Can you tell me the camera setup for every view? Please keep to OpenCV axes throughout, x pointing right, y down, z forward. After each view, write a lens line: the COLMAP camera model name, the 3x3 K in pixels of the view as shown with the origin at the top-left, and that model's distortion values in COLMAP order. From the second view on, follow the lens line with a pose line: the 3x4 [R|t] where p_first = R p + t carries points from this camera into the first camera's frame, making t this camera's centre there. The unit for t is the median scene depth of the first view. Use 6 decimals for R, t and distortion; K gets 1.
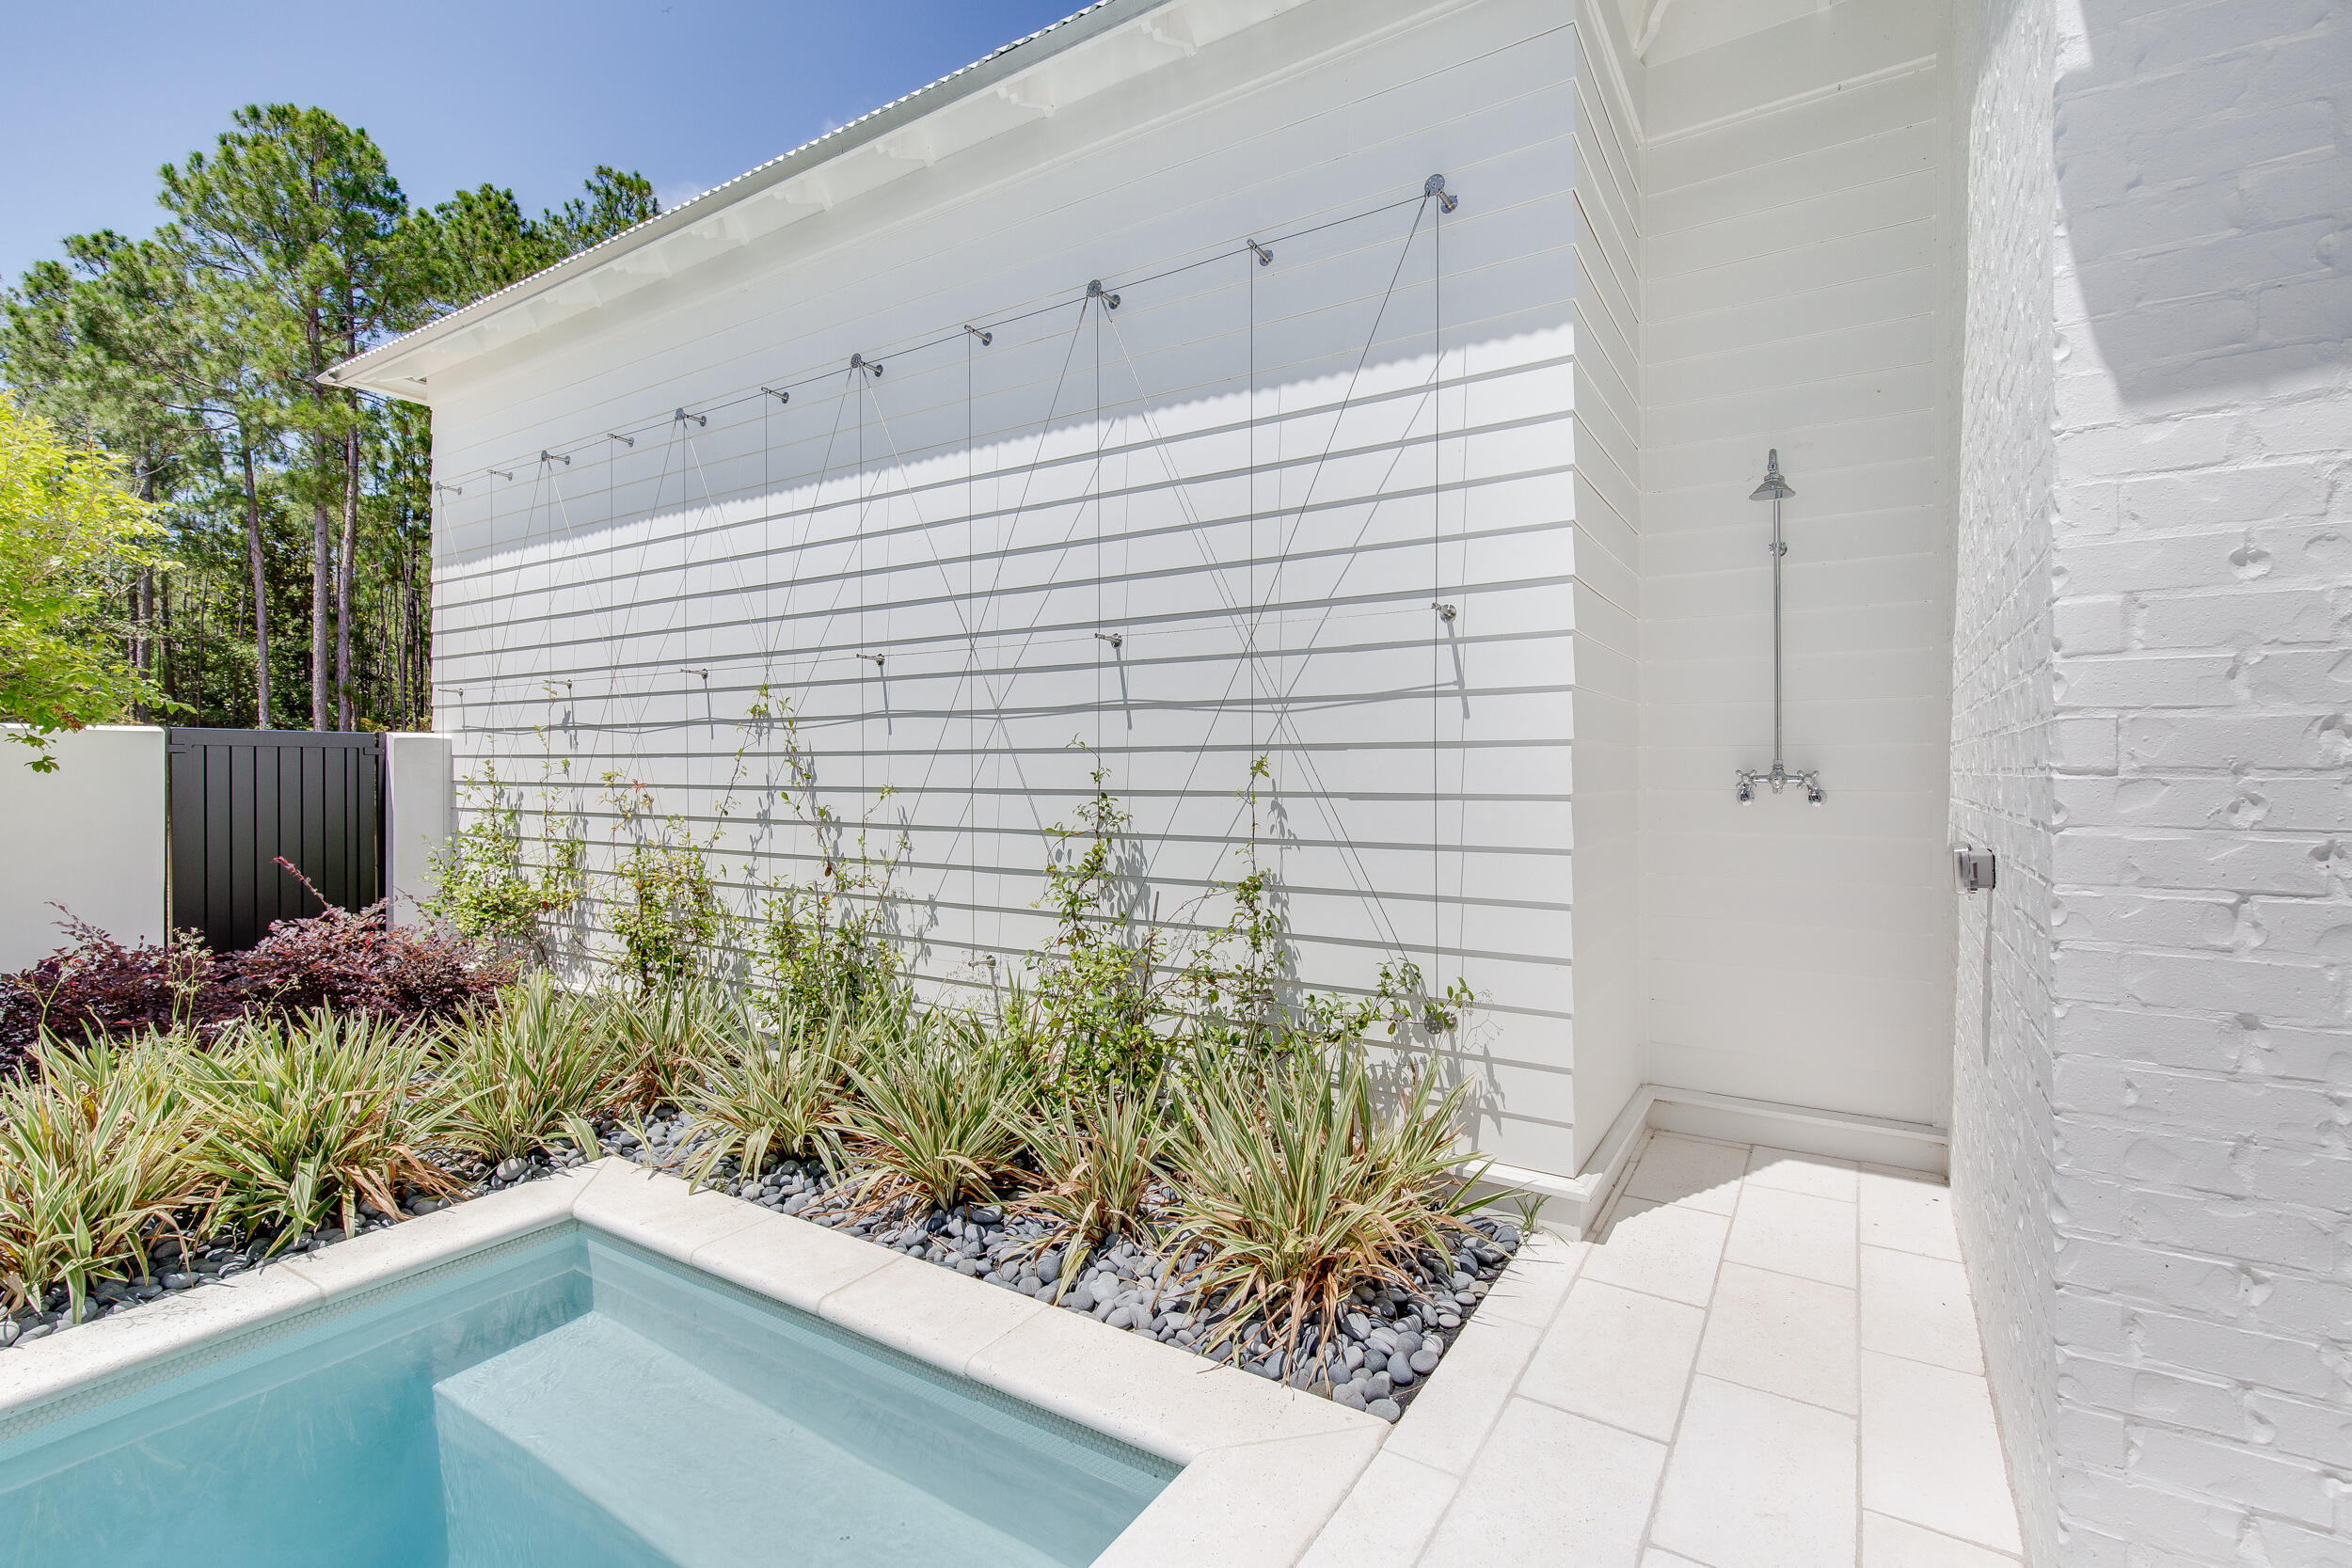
lens RADIAL K [[1067.6, 0, 1183.9], [0, 1067.6, 770.9], [0, 0, 1]] dist [0.007262, -0.000526]
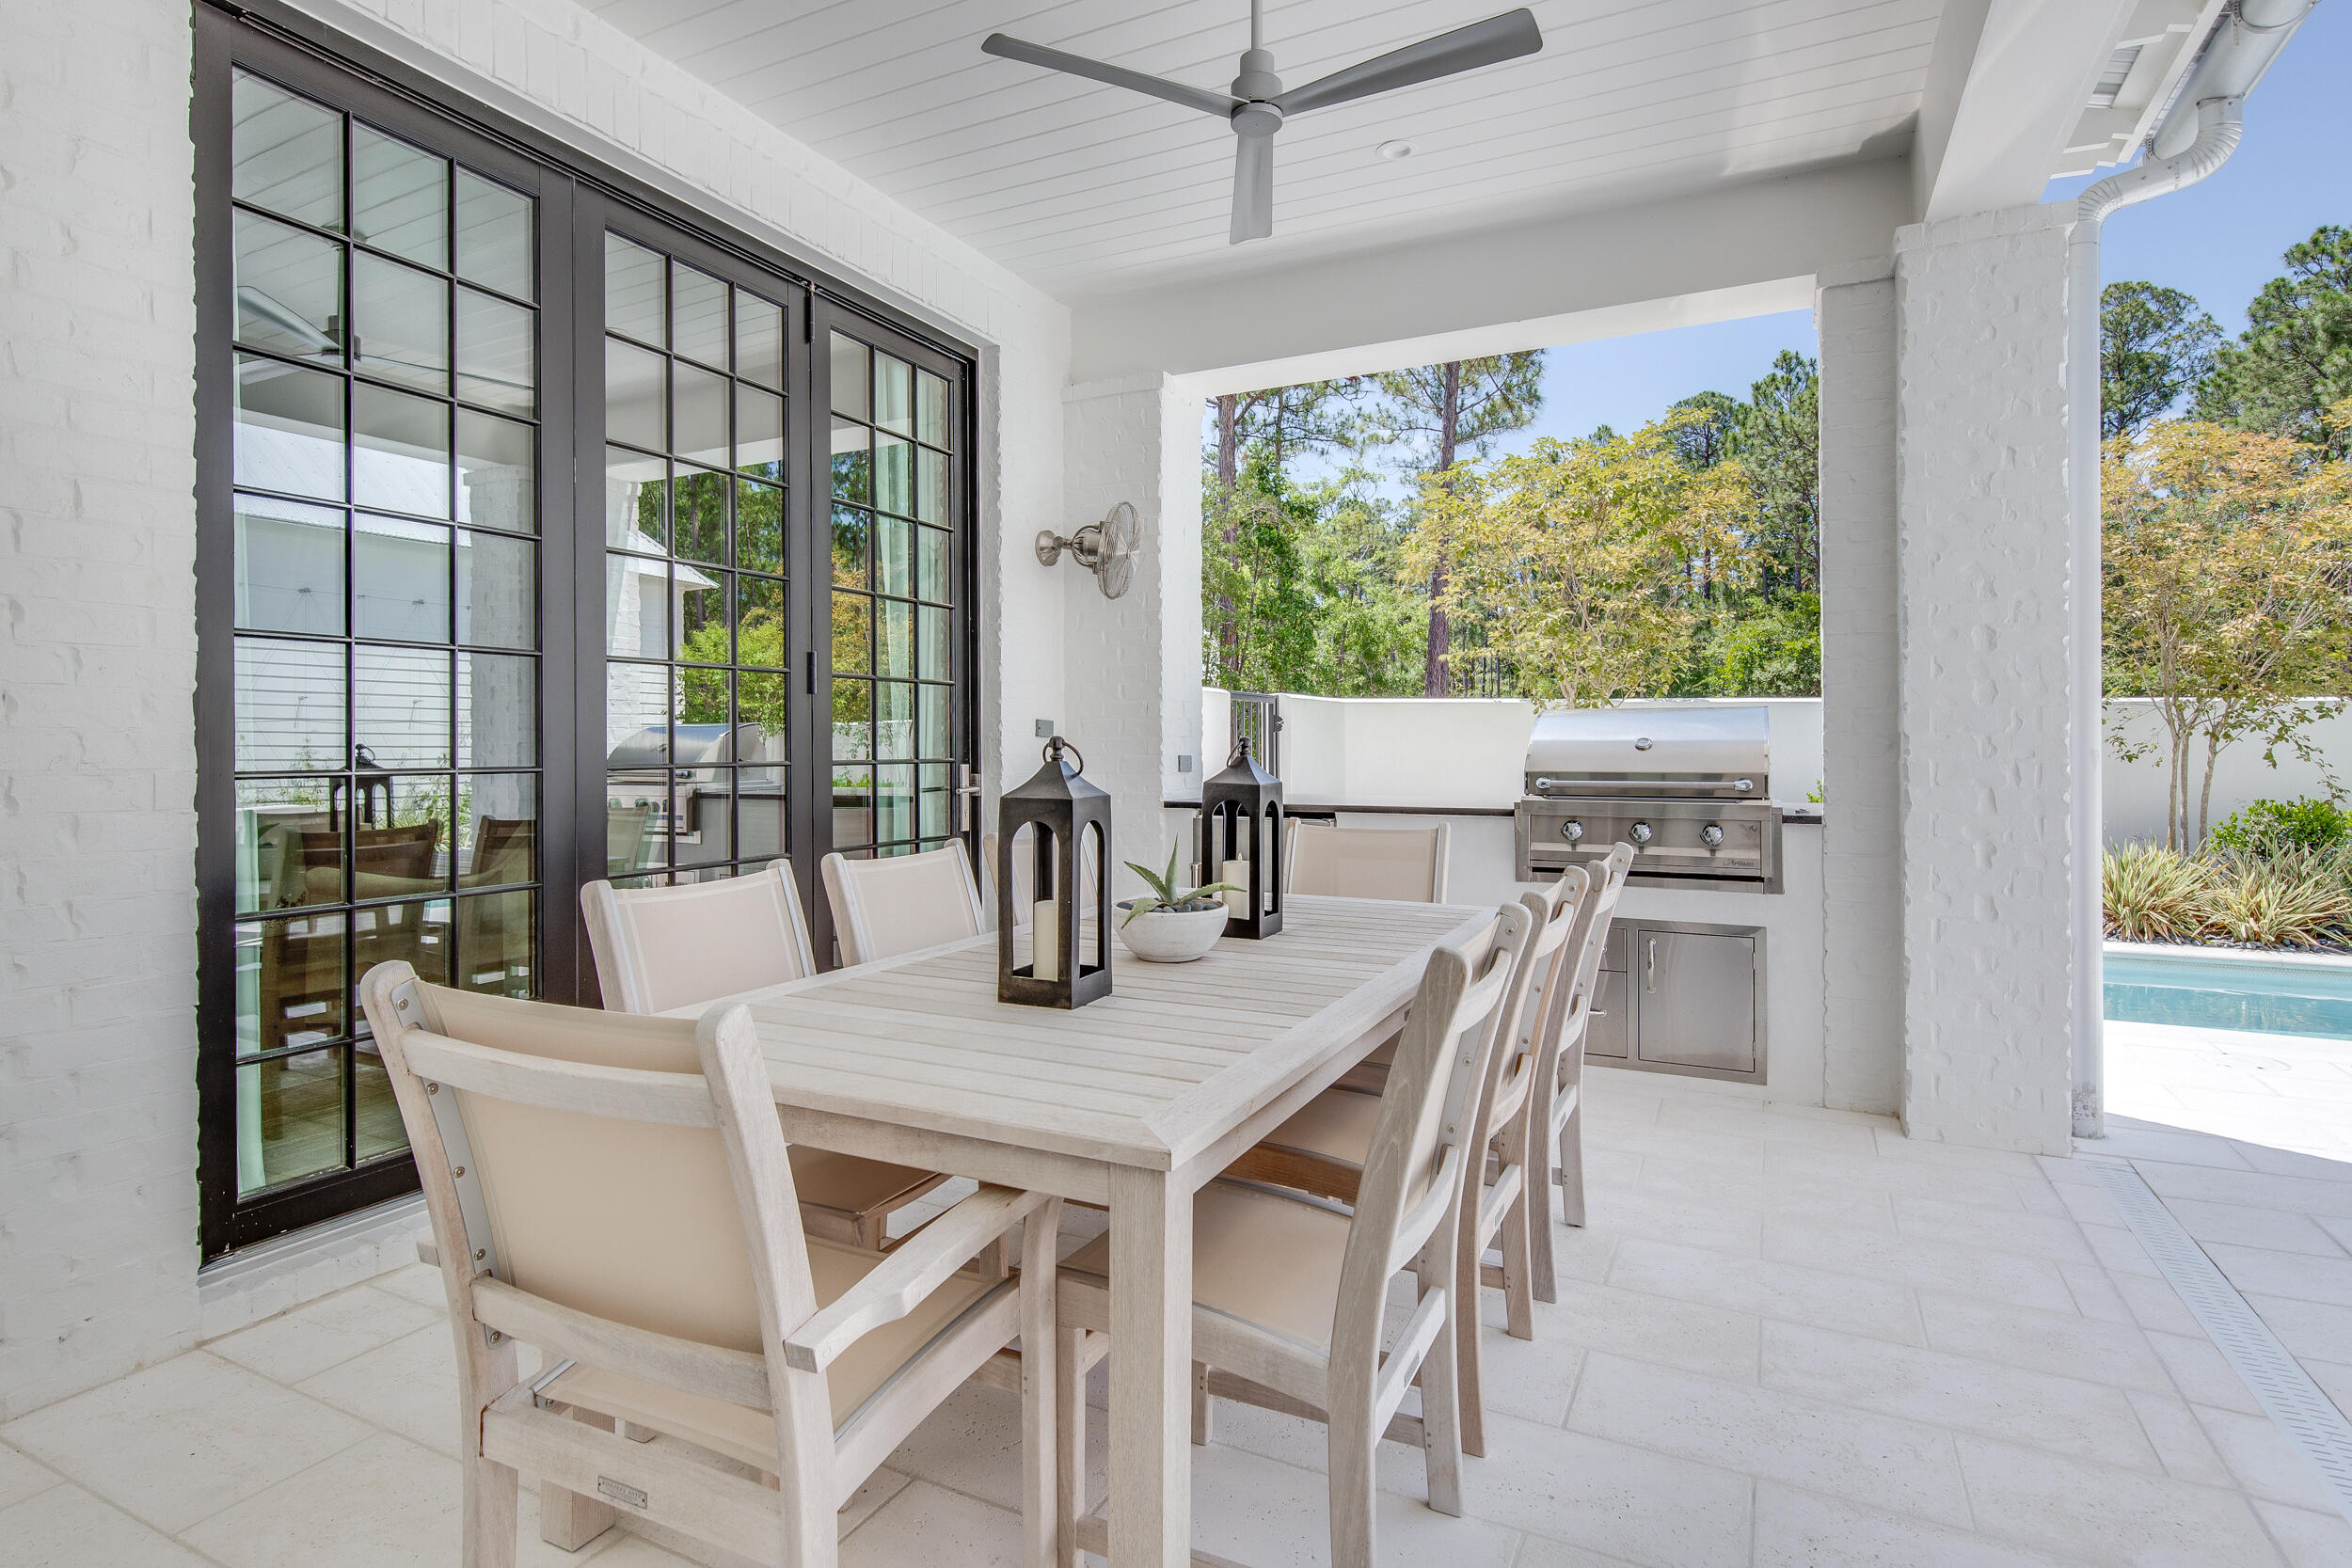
lens RADIAL K [[1189.7, 0, 1184.2], [0, 1189.7, 730.2], [0, 0, 1]] dist [0.001058, 0.001352]
pose [[0.105291, -0.009047, -0.994400, 0.251144], [-0.002465, 0.999953, -0.009358, 0.025660], [0.994438, 0.003437, 0.105264, -1.385090]]
